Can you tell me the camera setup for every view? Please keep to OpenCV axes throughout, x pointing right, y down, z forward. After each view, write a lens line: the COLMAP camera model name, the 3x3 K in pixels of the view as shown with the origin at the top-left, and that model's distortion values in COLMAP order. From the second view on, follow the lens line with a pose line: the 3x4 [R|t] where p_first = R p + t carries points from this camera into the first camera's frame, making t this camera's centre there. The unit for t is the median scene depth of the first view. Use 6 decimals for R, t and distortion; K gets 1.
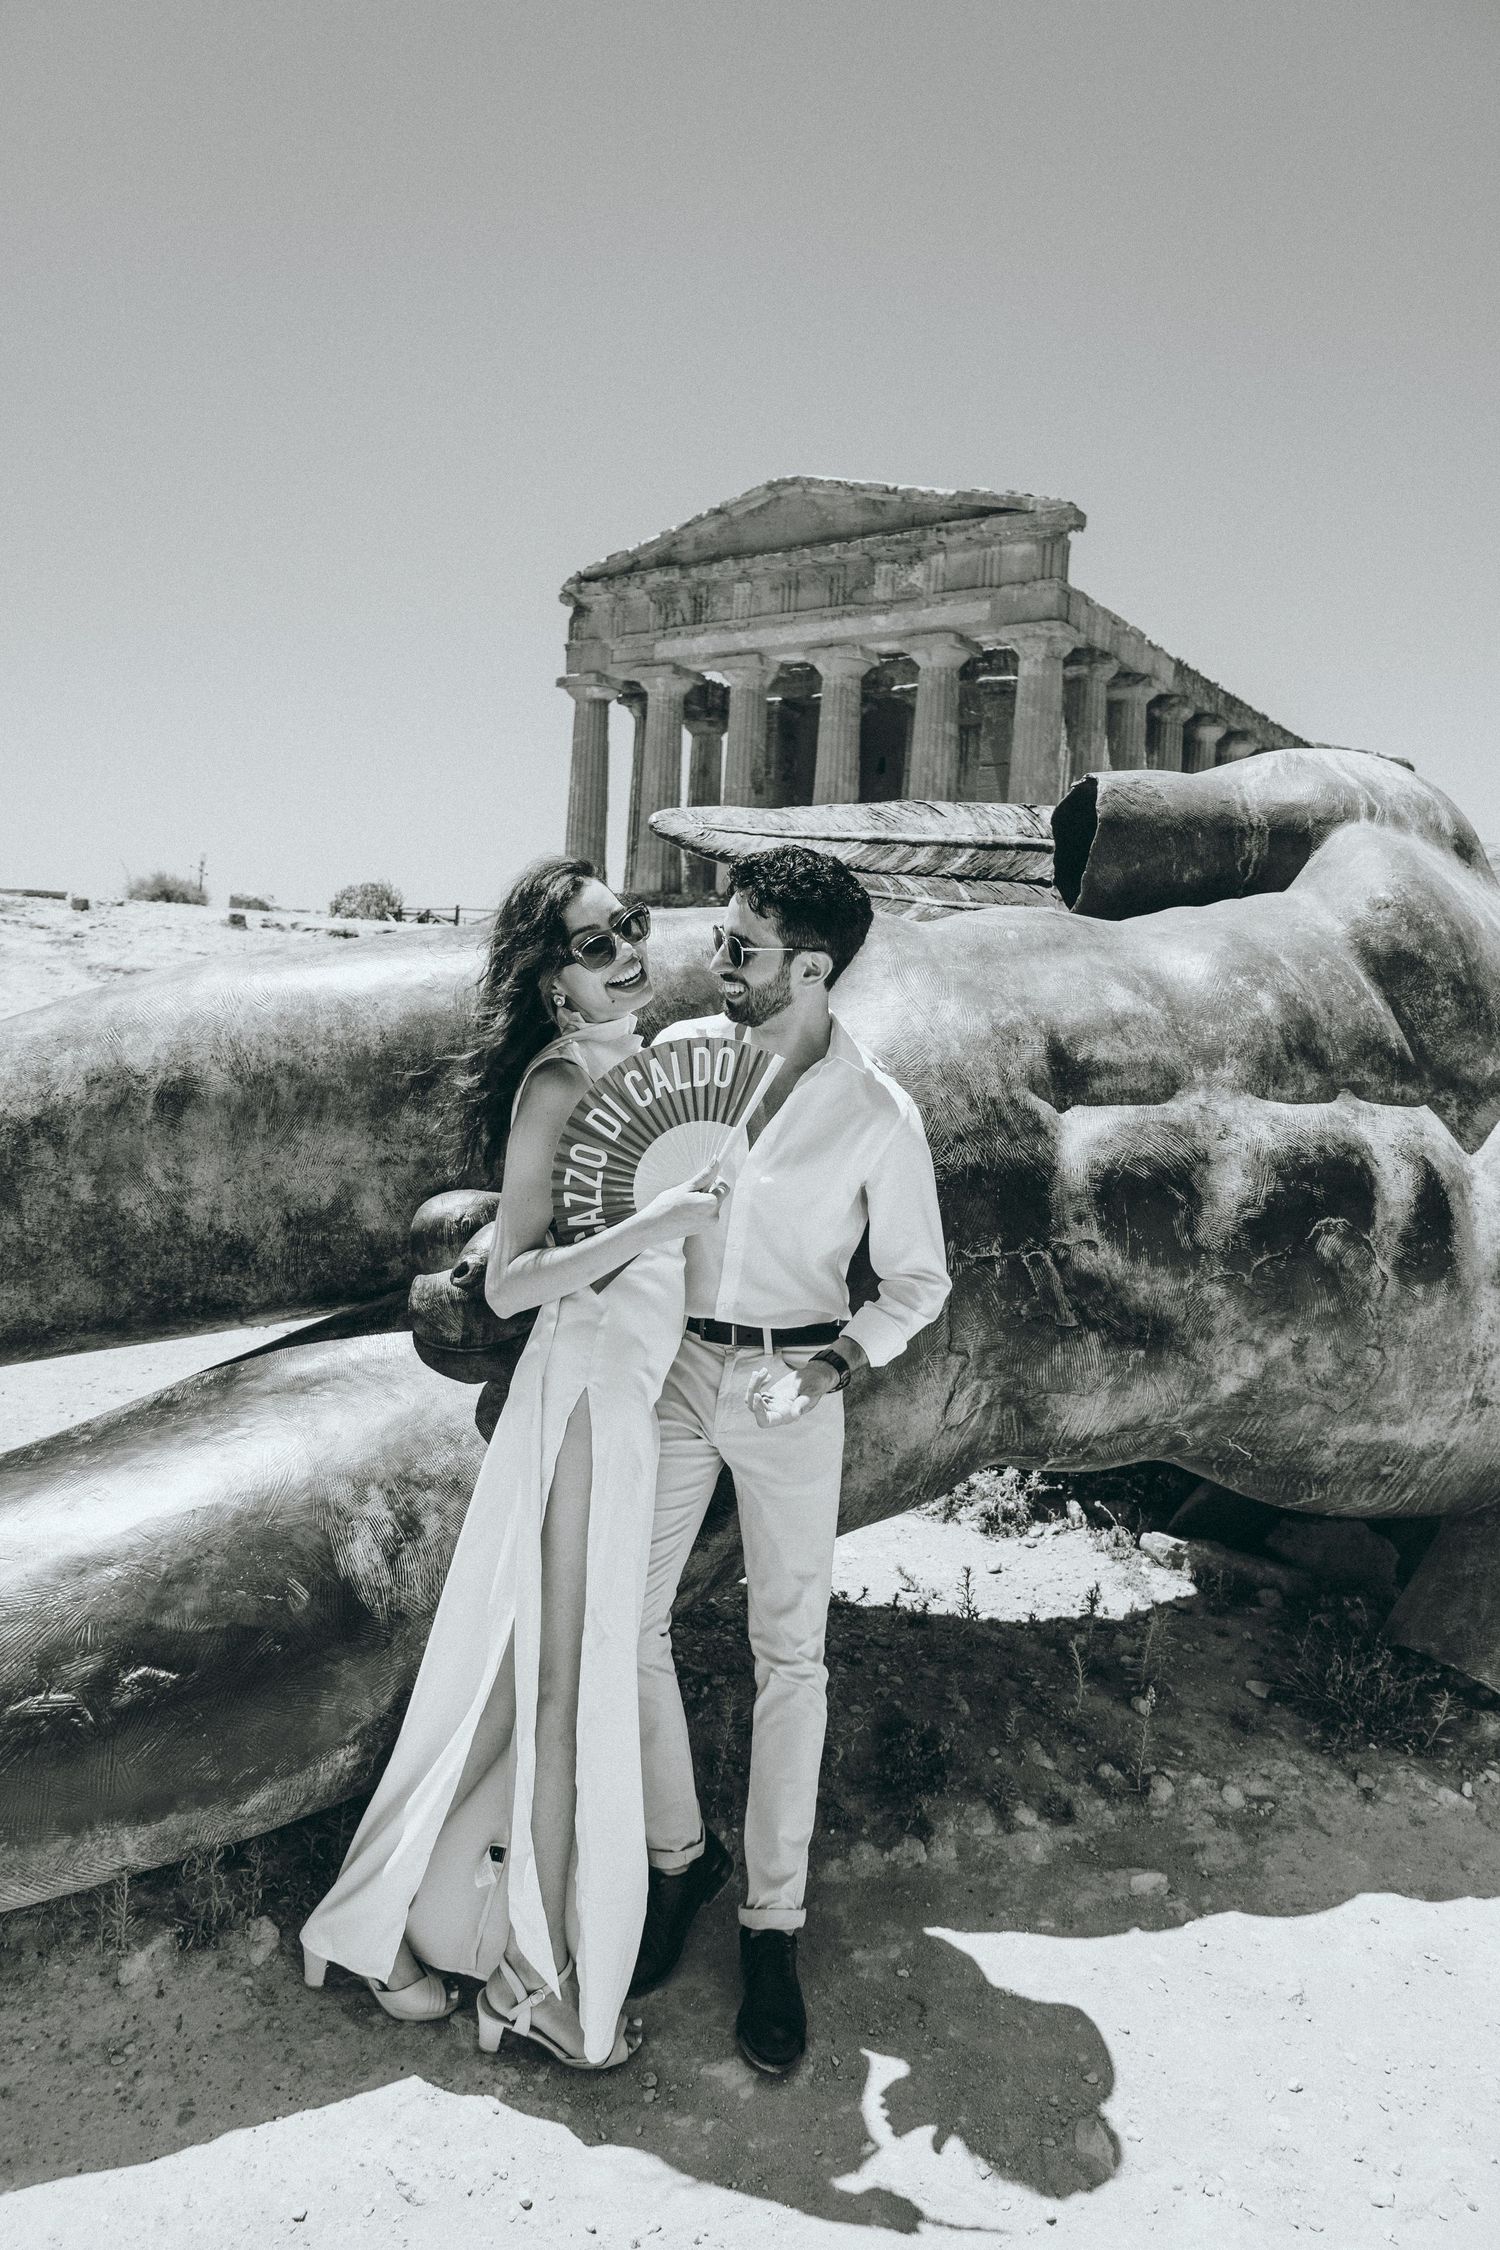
lens RADIAL K [[1548.0, 0, 753.6], [0, 1548.0, 1112.7], [0, 0, 1]] dist [-0.001205, 0.000263]
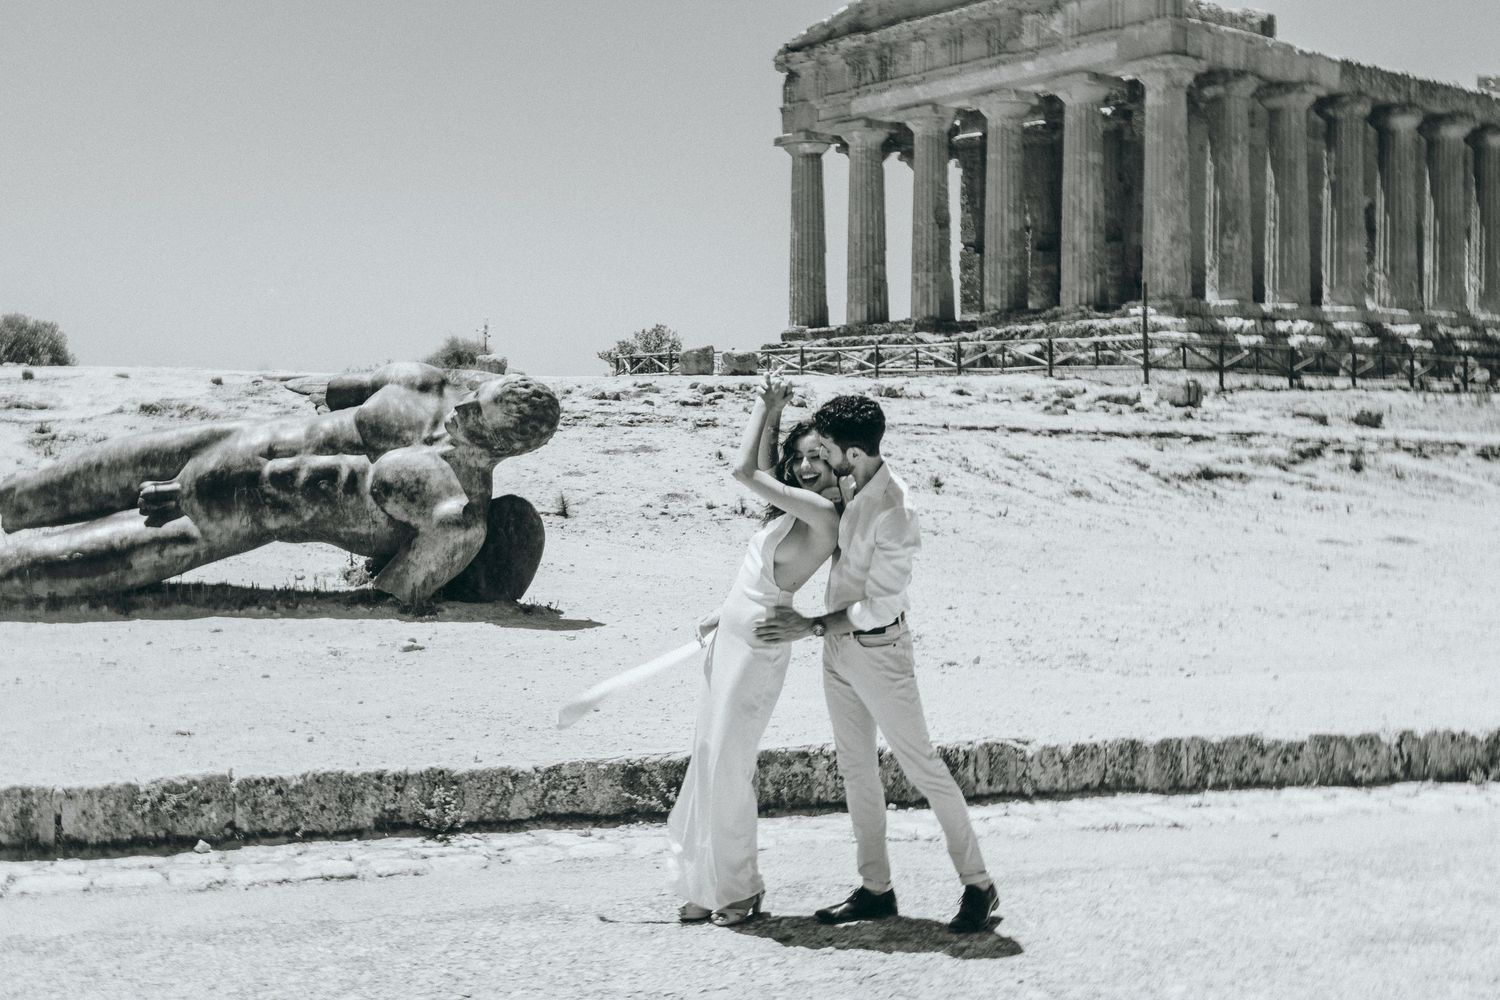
lens RADIAL K [[1762.7, 0, 743.1], [0, 1762.7, 497.7], [0, 0, 1]] dist [0.023568, -0.012024]
pose [[0.960928, -0.049681, -0.272304, 1.858707], [0.042044, 0.998543, -0.033815, 0.216498], [0.273587, 0.021045, 0.961617, -2.305773]]
